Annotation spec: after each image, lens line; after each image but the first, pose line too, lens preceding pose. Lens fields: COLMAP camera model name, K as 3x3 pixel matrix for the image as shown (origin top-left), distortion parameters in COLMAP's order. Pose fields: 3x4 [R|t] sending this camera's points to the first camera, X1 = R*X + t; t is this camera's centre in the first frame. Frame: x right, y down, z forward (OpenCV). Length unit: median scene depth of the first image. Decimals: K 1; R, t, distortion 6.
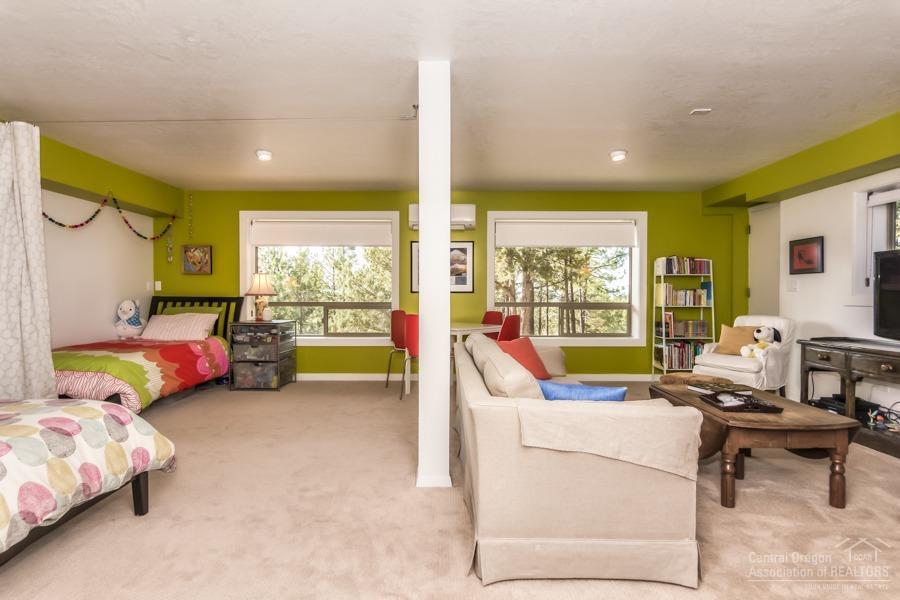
lens RADIAL K [[471.0, 0, 446.7], [0, 471.0, 297.7], [0, 0, 1]] dist [-0.004222, 0.001784]
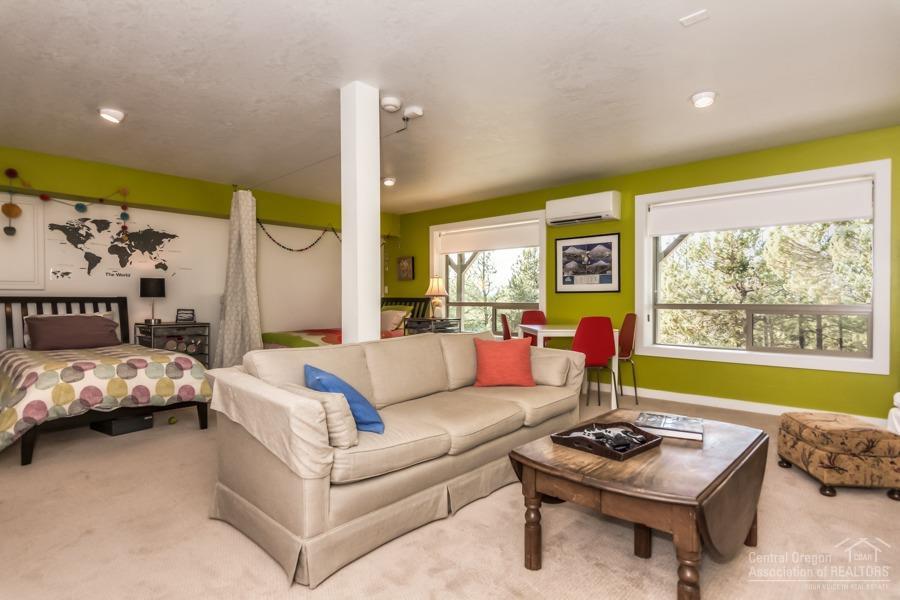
lens RADIAL K [[471.0, 0, 450.0], [0, 471.0, 301.7], [0, 0, 1]] dist [-0.004222, 0.001784]
pose [[0.739670, 0.002855, -0.672963, 0.411198], [-0.004970, 0.999987, -0.001220, 0.009235], [0.672951, 0.004247, 0.739675, 0.147362]]
